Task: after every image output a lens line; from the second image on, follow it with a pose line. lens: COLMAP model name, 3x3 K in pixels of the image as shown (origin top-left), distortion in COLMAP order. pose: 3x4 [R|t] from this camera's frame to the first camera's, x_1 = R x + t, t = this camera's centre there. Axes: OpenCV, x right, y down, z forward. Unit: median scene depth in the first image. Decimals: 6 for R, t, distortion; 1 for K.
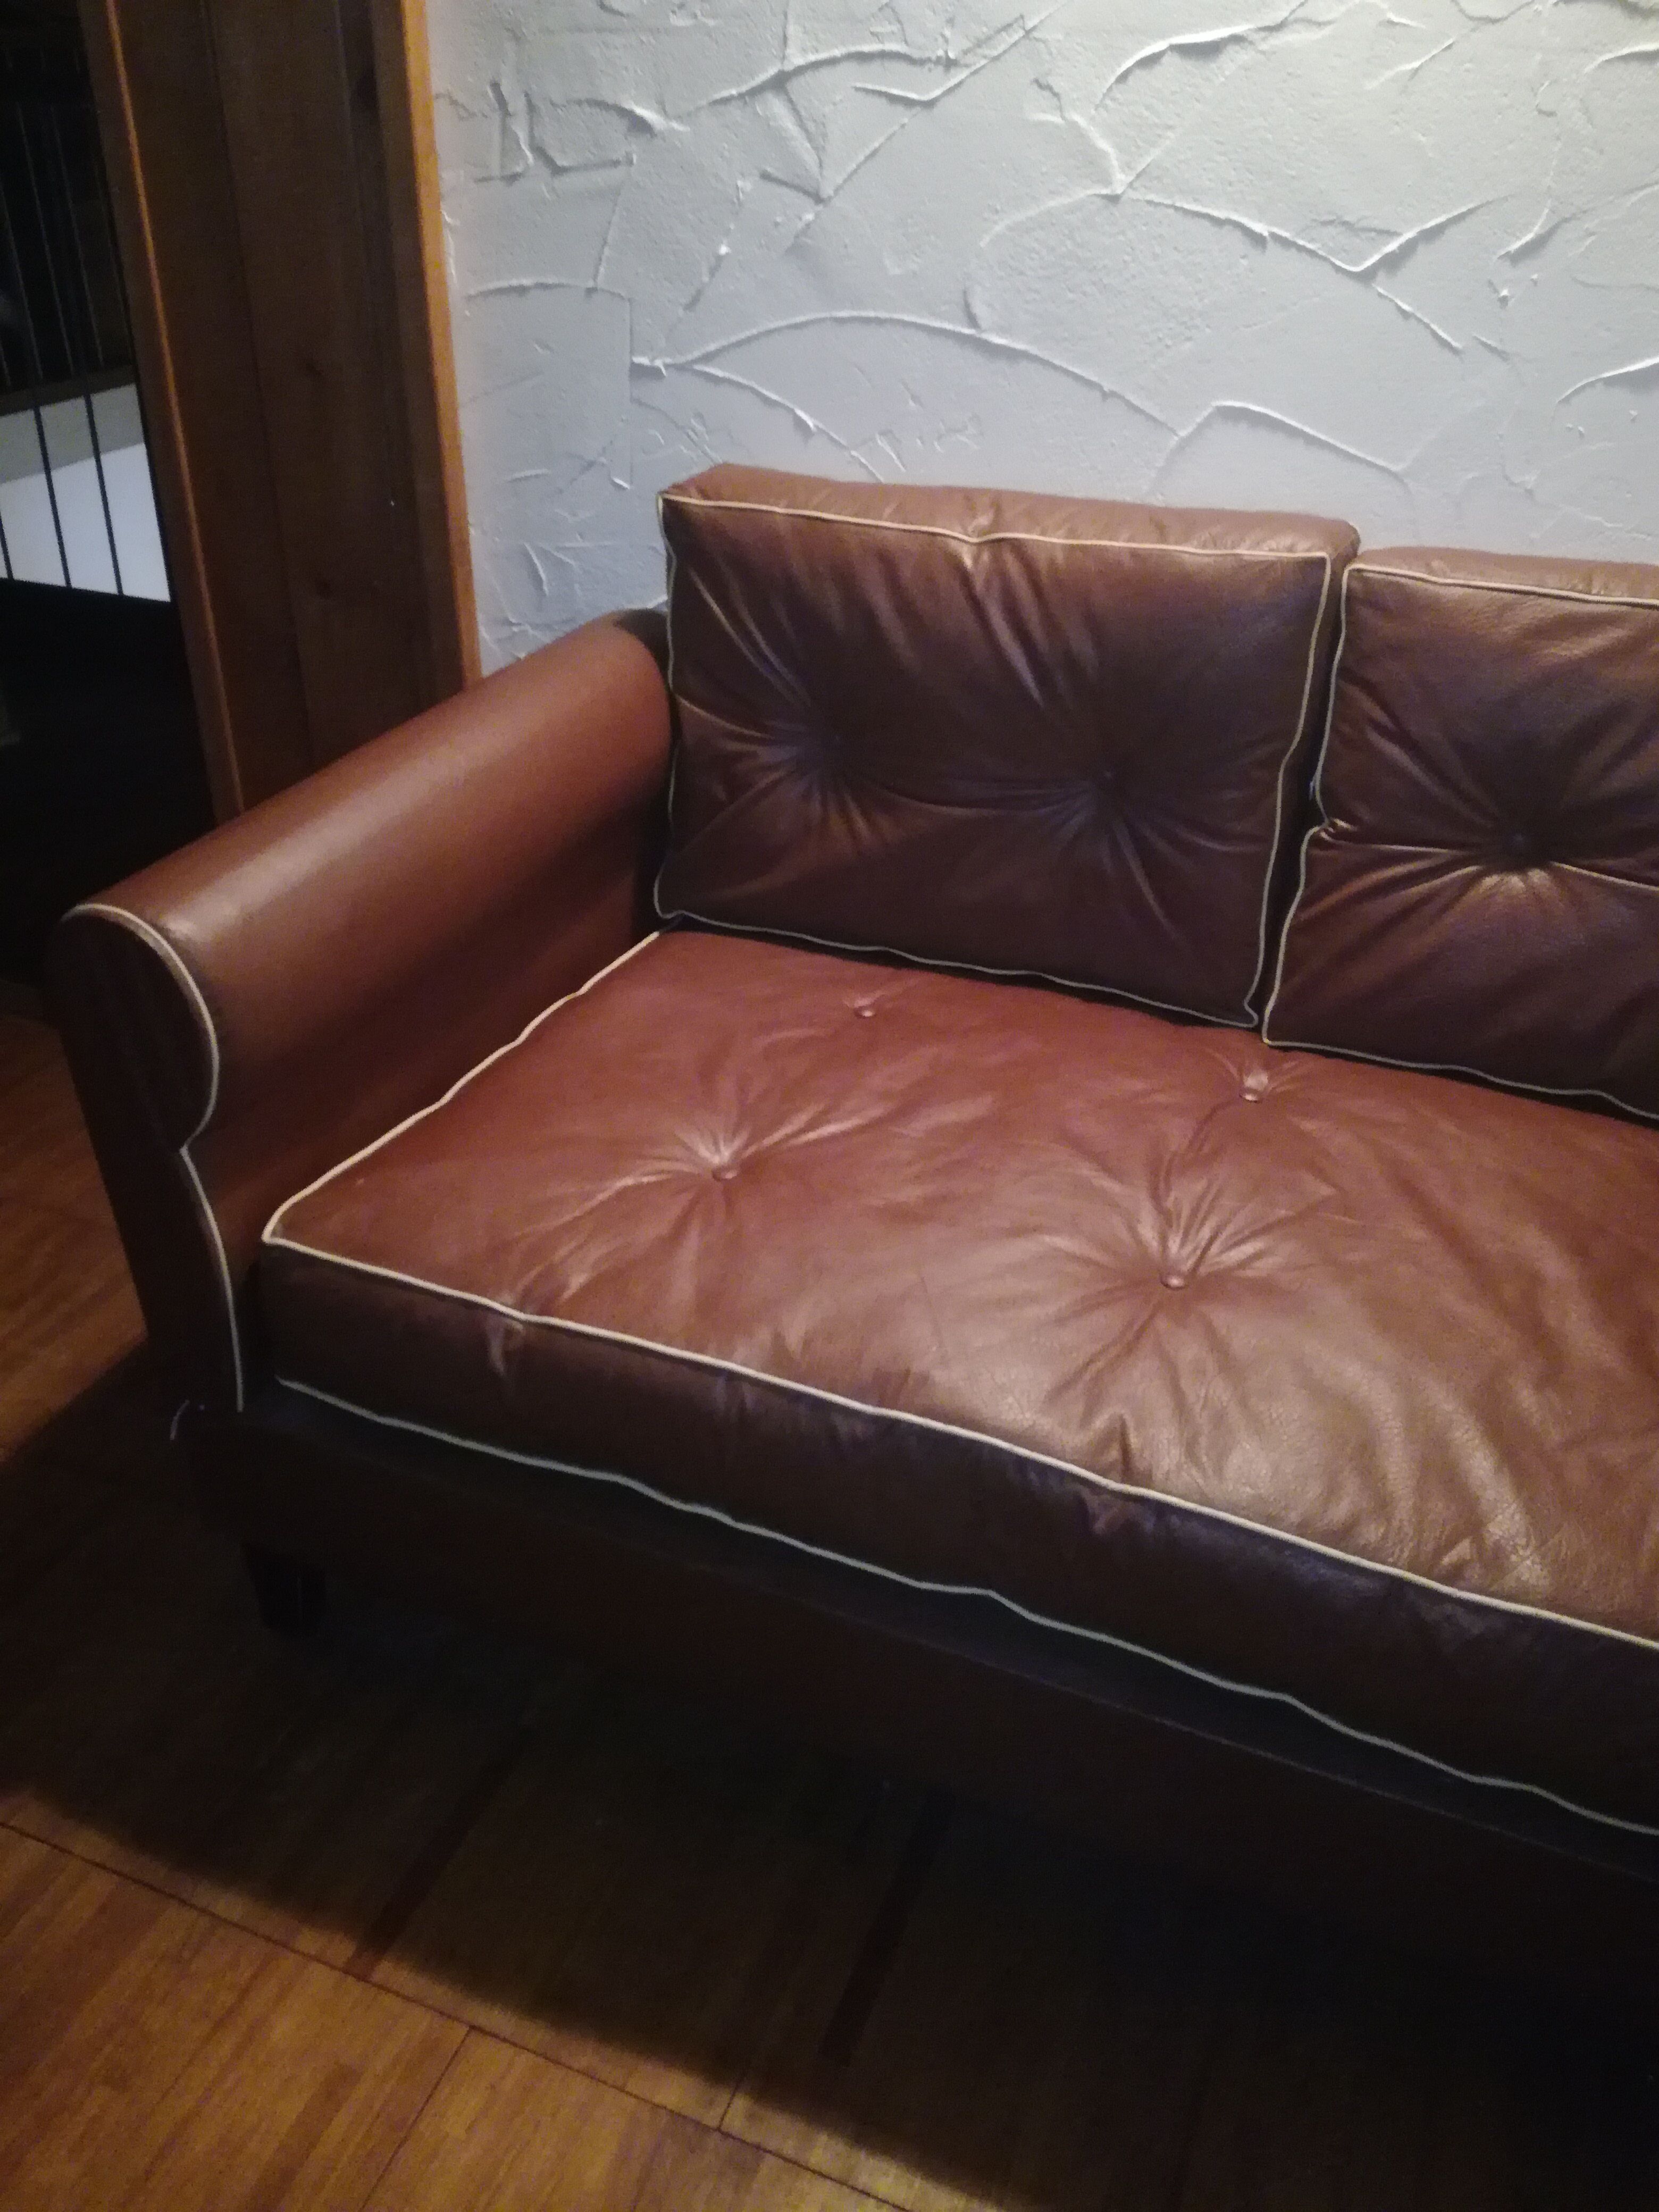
lens RADIAL K [[1843.8, 0, 823.7], [0, 1843.8, 1098.7], [0, 0, 1]] dist [0.040051, -0.091868]
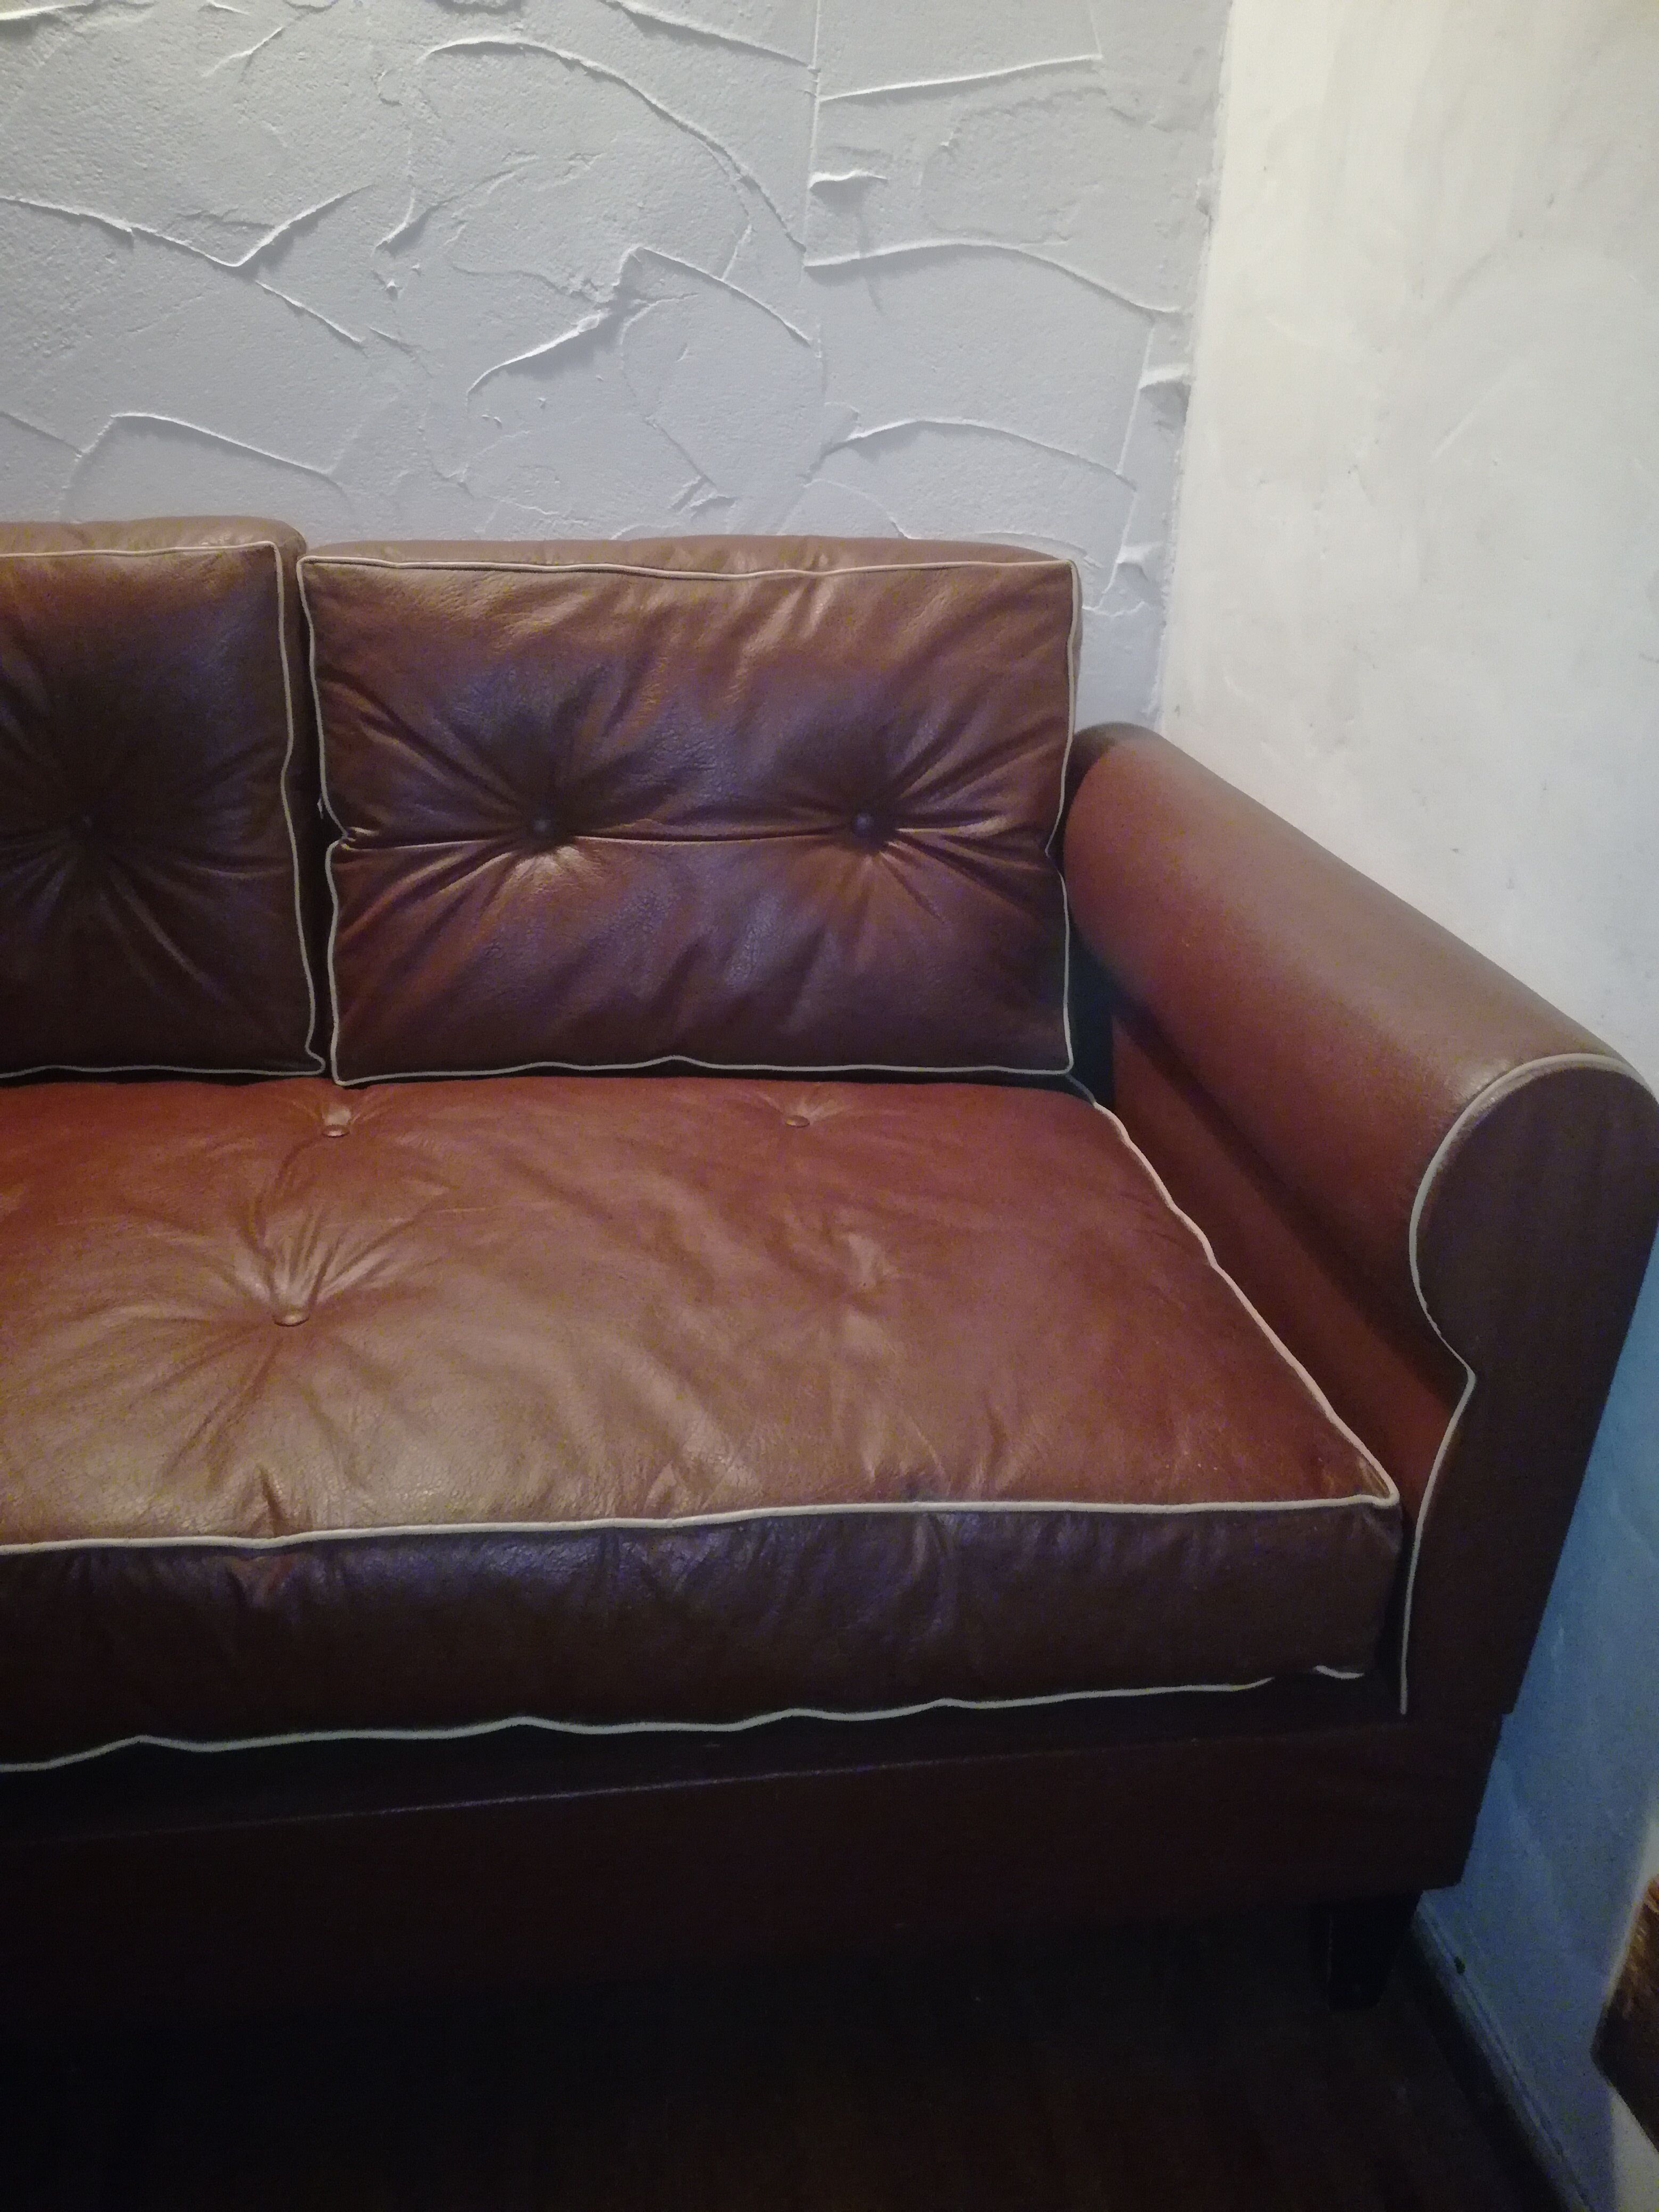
lens RADIAL K [[1843.8, 0, 847.7], [0, 1843.8, 1090.0], [0, 0, 1]] dist [0.040051, -0.091868]
pose [[0.852464, -0.193208, 0.485774, 0.011315], [0.250492, 0.966547, -0.055151, 0.092601], [-0.458867, 0.168697, 0.872343, 0.093467]]
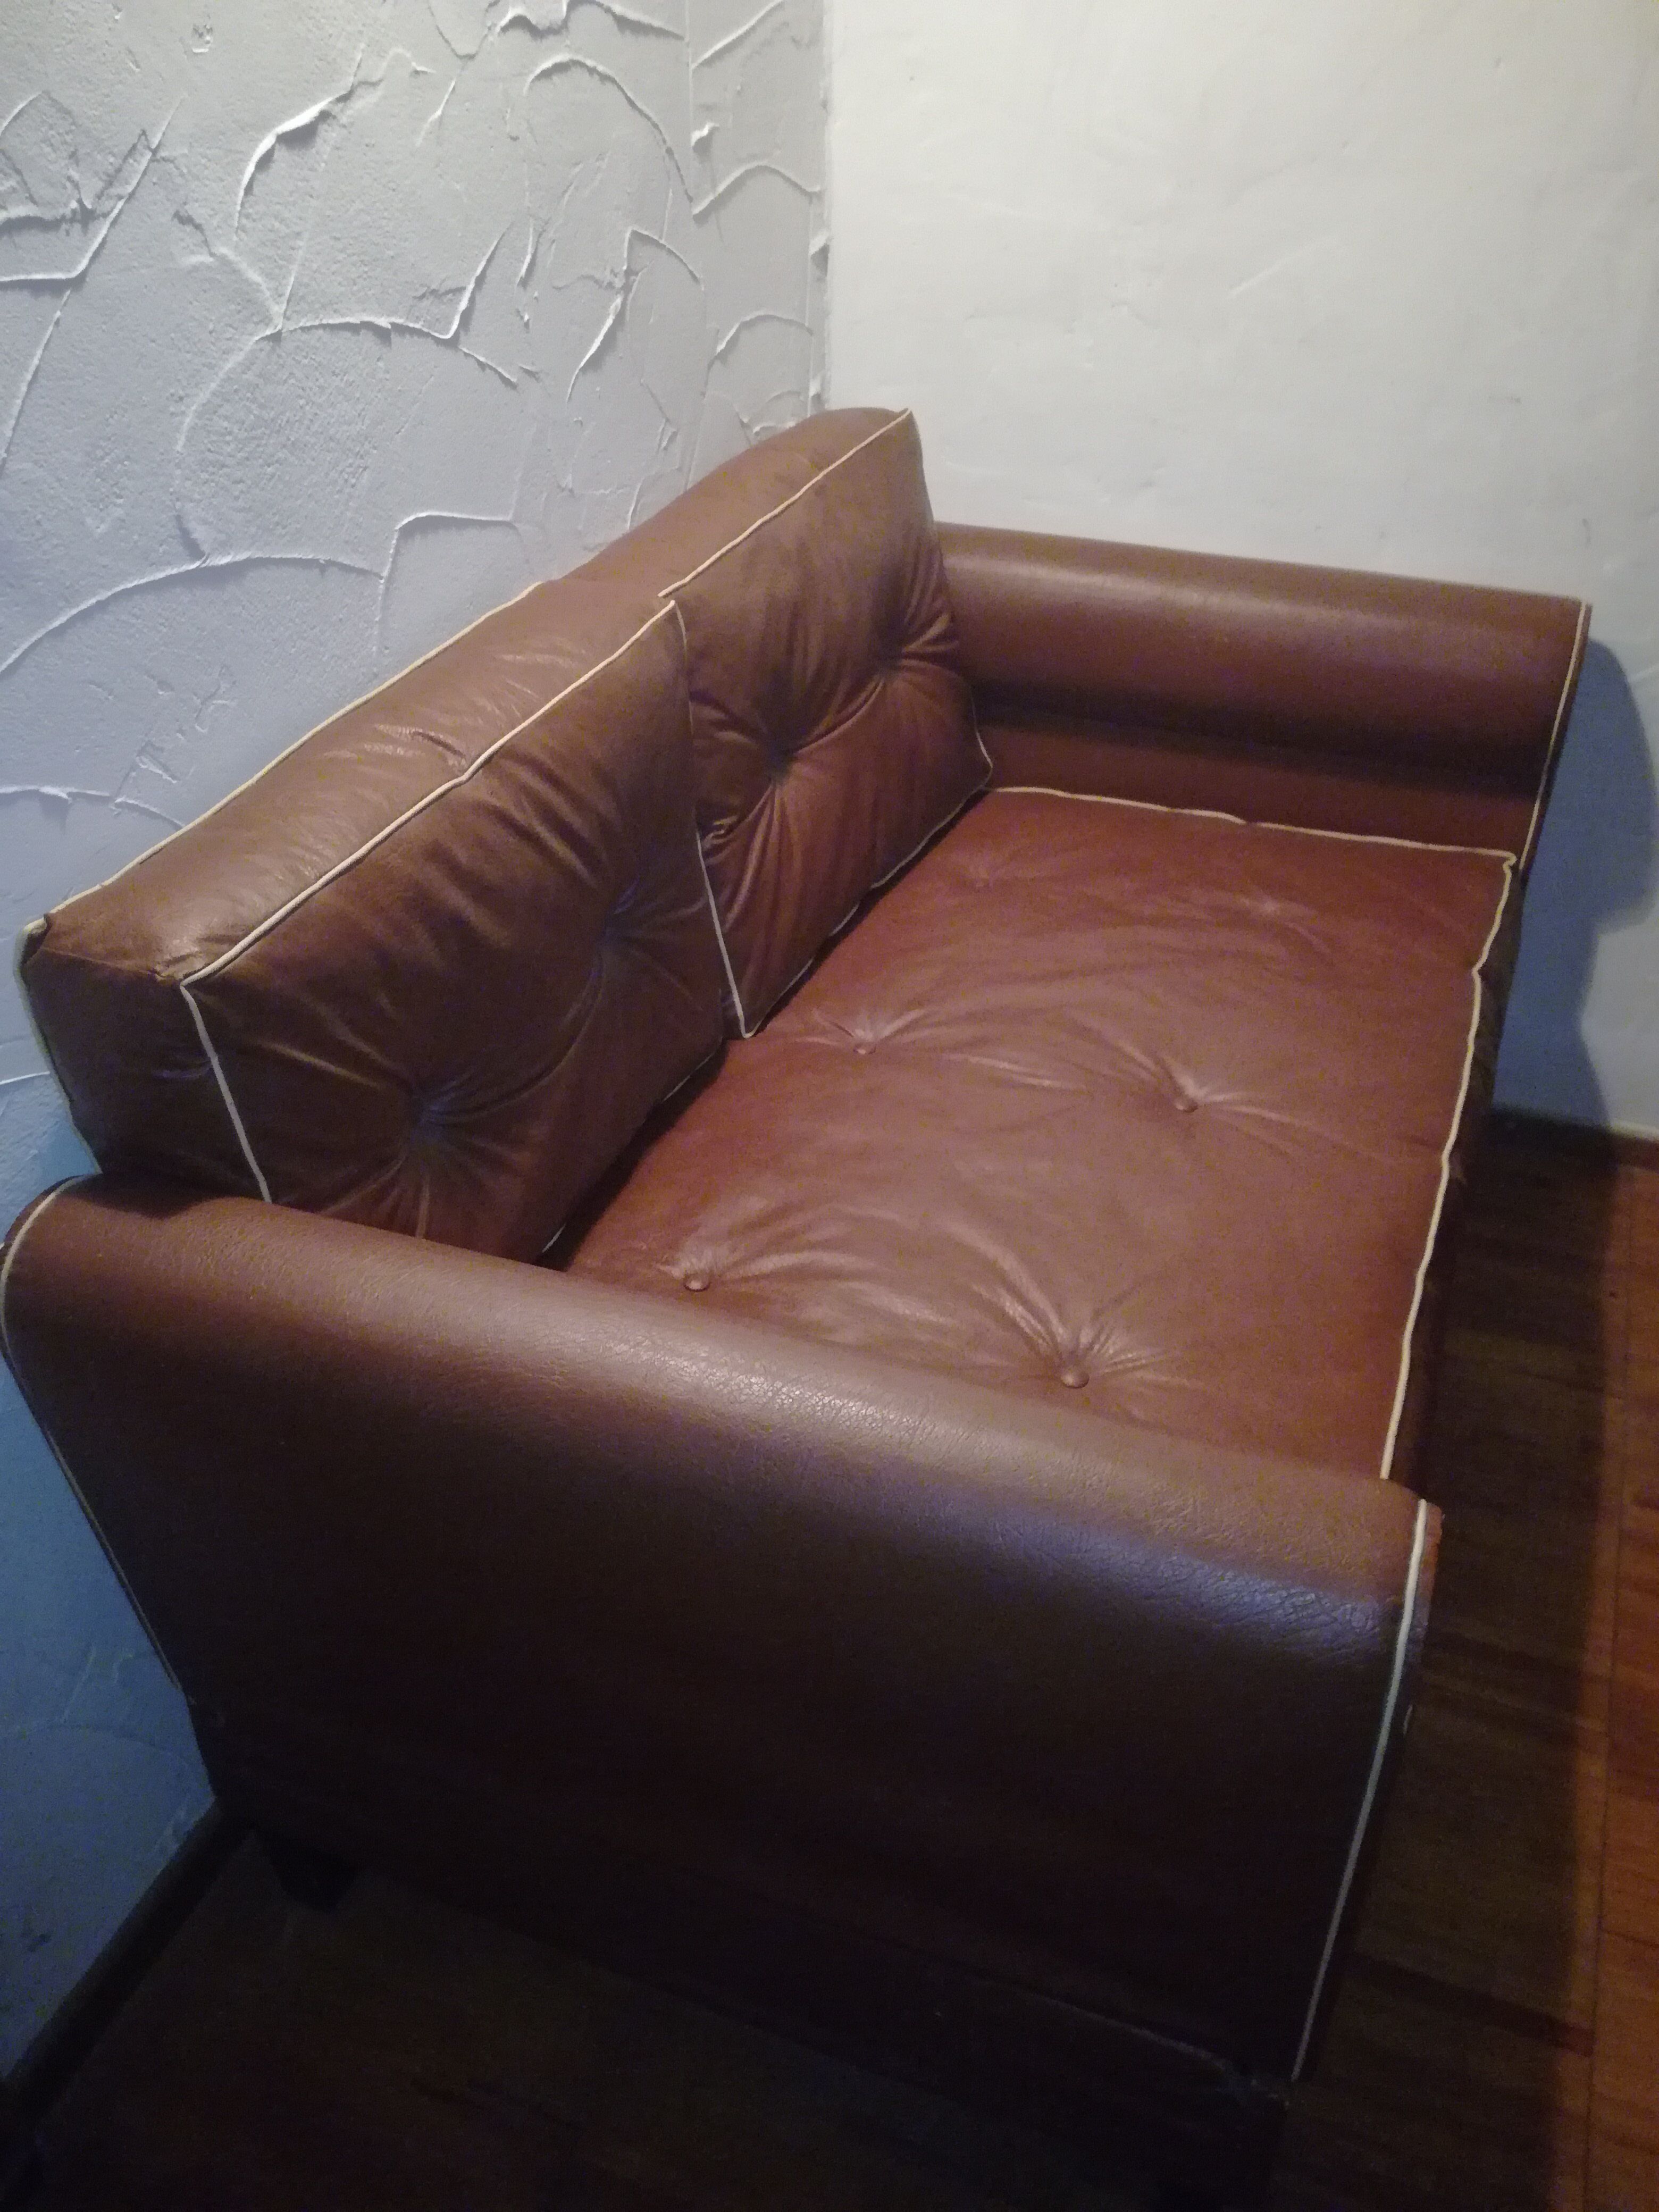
lens RADIAL K [[1843.8, 0, 869.3], [0, 1843.8, 1070.4], [0, 0, 1]] dist [0.040051, -0.091868]
pose [[-0.027605, -0.573917, 0.818448, -0.663742], [0.508484, 0.696855, 0.505803, -0.542790], [-0.860629, 0.430131, 0.272591, 0.714477]]
